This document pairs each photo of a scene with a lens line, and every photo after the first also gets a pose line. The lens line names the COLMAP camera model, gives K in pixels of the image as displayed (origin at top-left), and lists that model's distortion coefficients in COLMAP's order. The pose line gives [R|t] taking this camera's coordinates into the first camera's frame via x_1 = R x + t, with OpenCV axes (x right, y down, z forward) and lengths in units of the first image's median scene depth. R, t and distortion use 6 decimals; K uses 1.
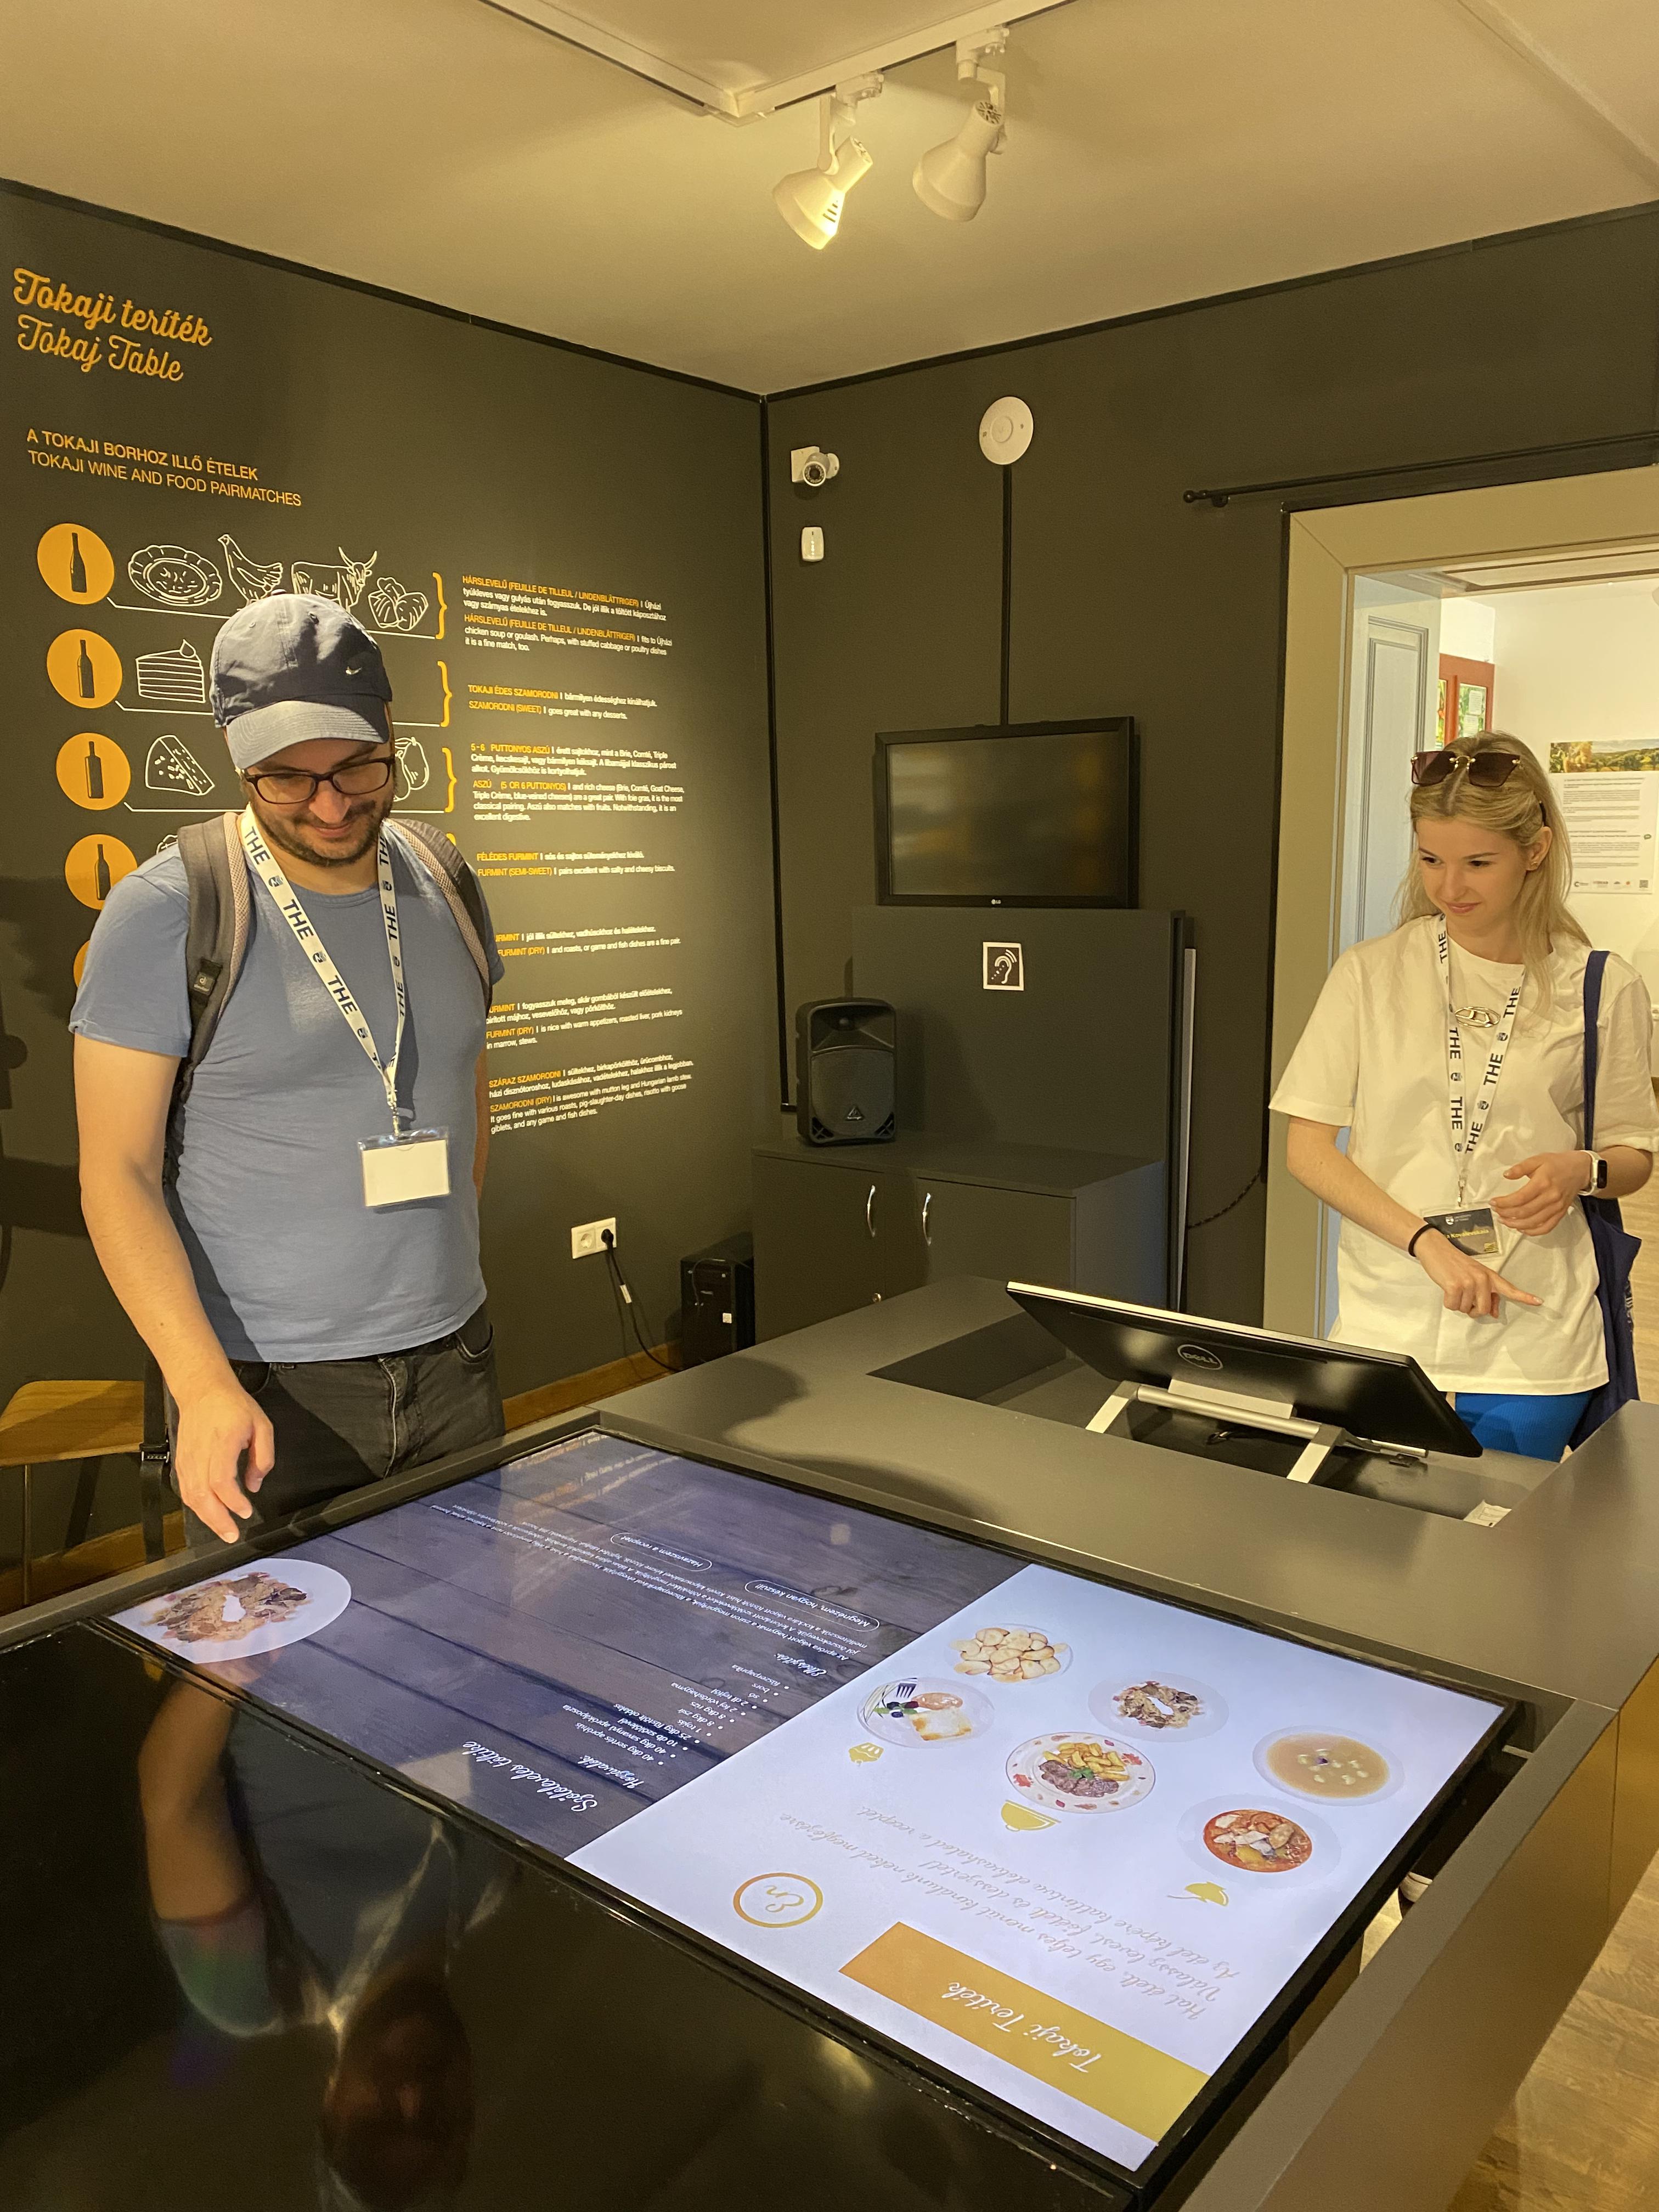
lens RADIAL K [[1682.8, 0, 836.9], [0, 1682.8, 1113.6], [0, 0, 1]] dist [0.006788, 0.006342]
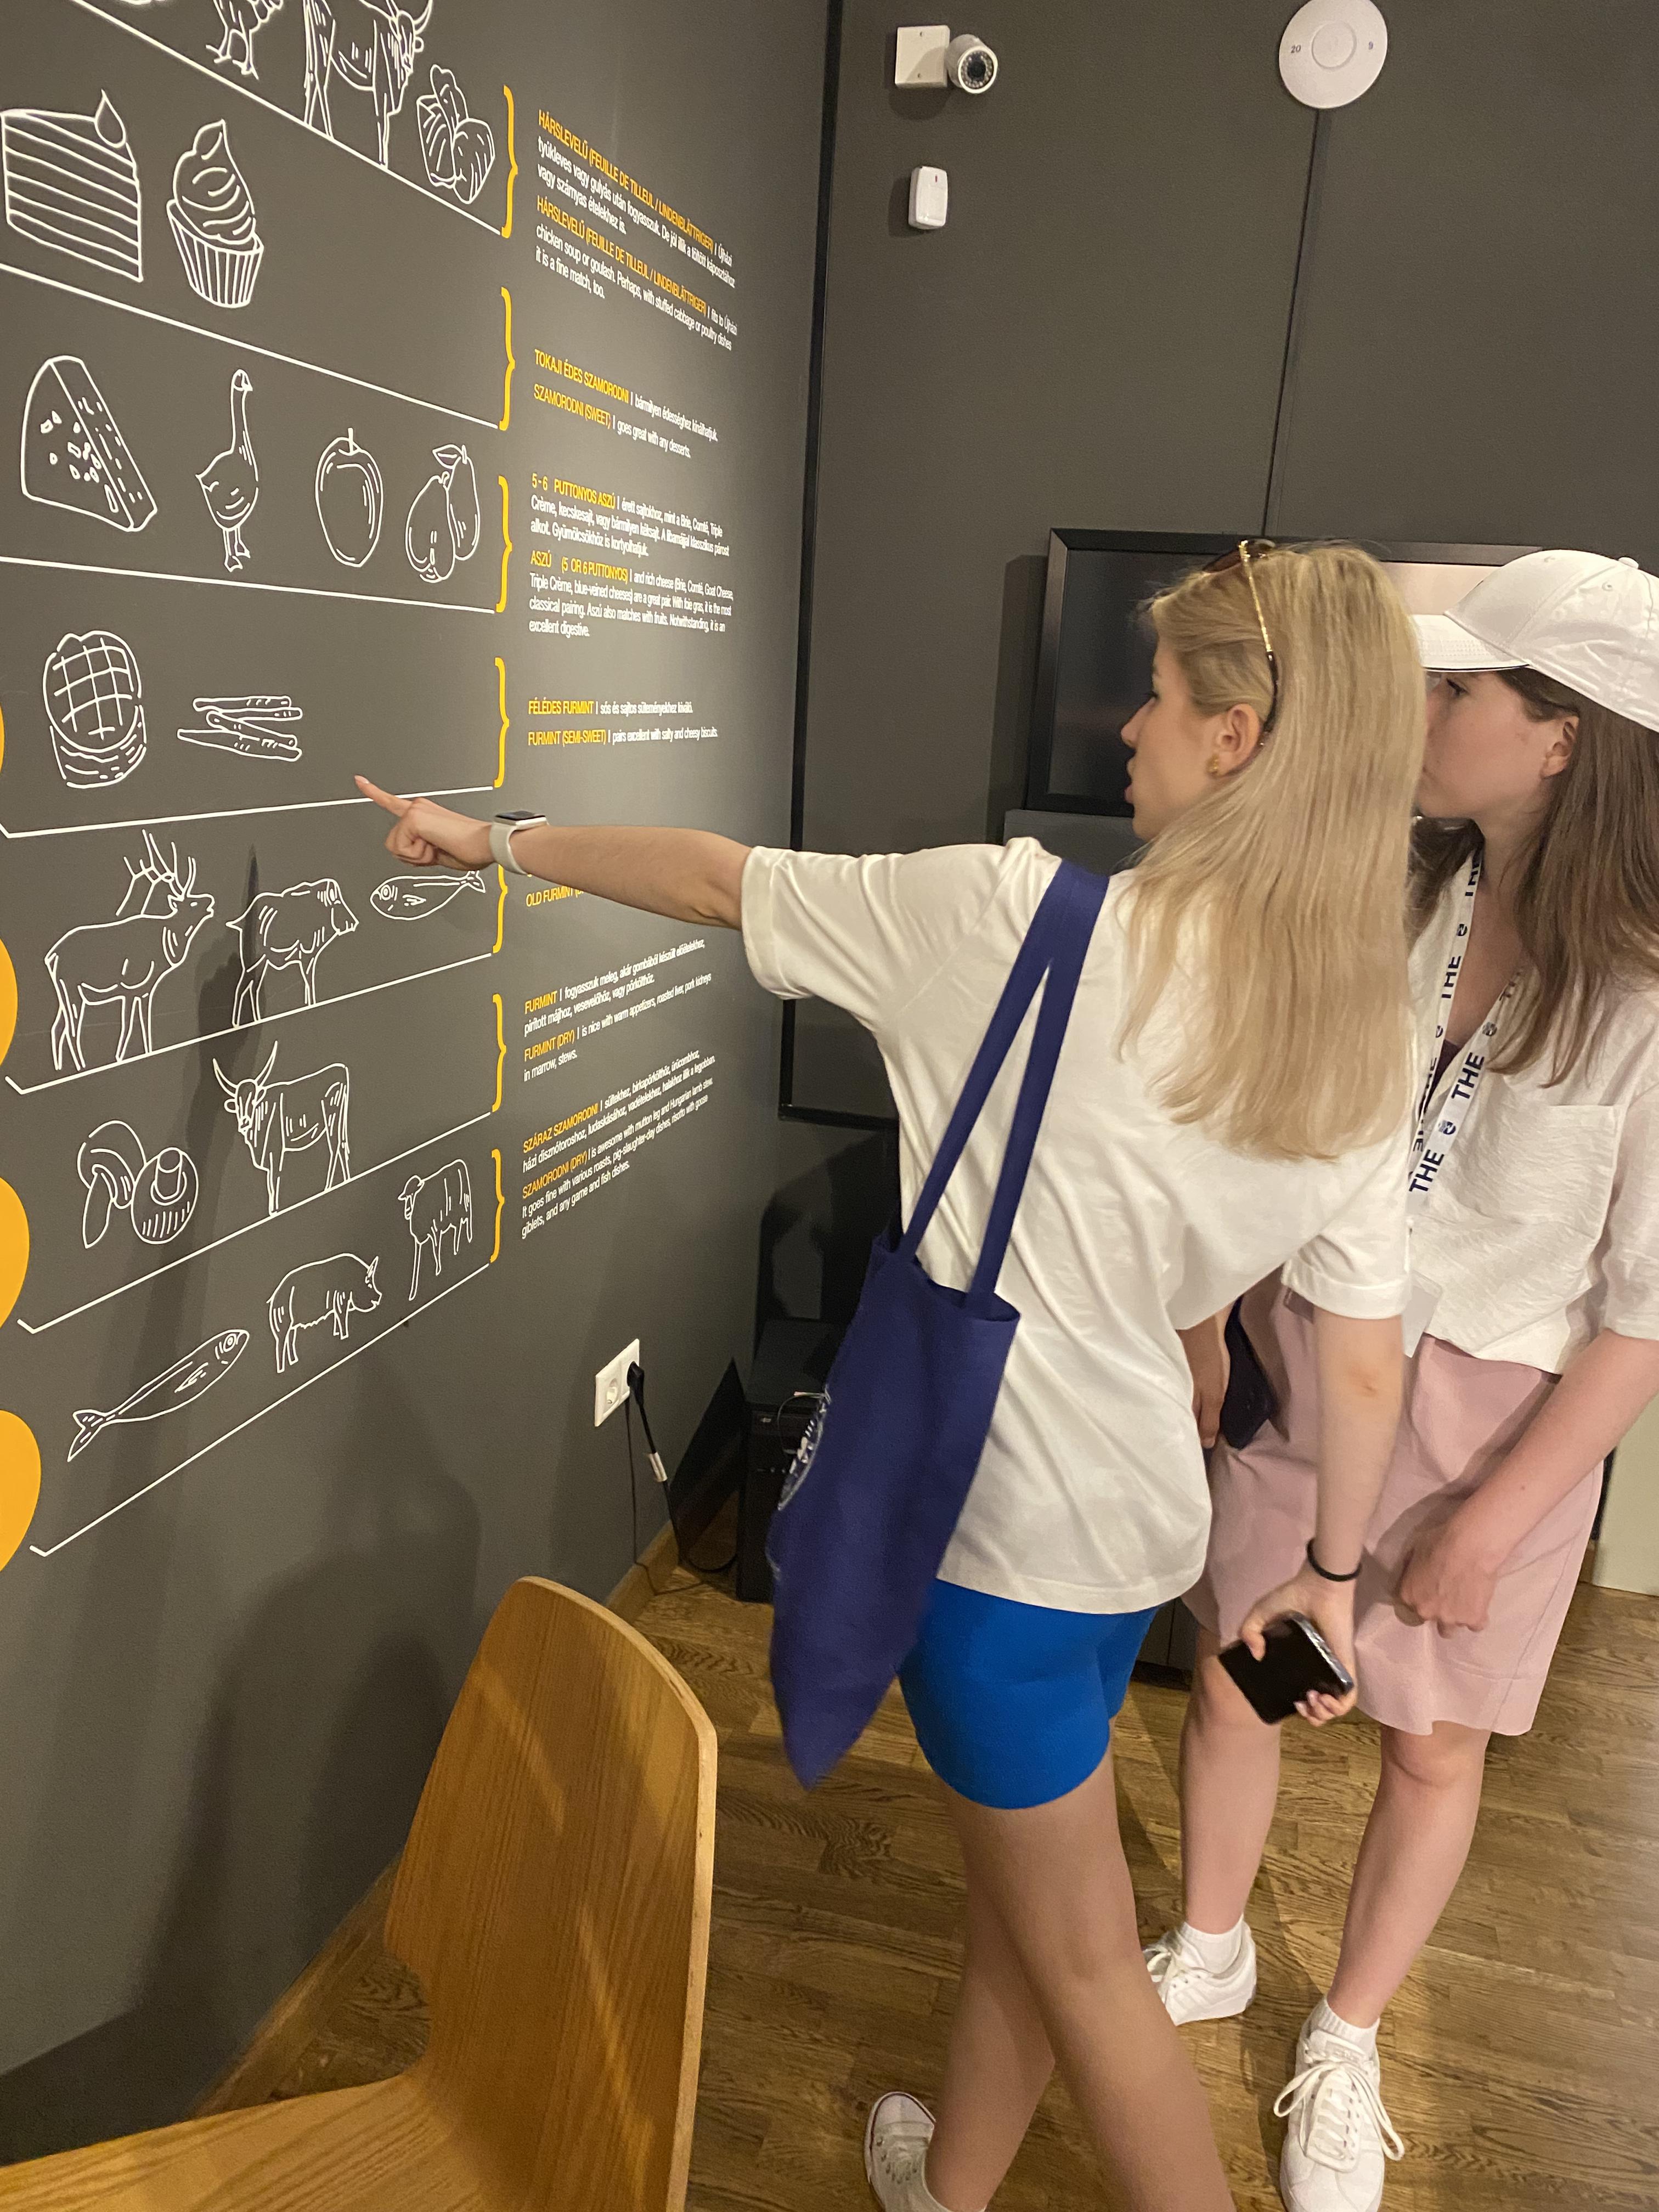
lens RADIAL K [[1682.8, 0, 793.5], [0, 1682.8, 1067.7], [0, 0, 1]] dist [0.006788, 0.006342]
pose [[0.925452, -0.014314, 0.378594, -0.320925], [-0.017380, 0.996630, 0.080165, -0.084065], [-0.378465, -0.080769, 0.922085, 0.483329]]
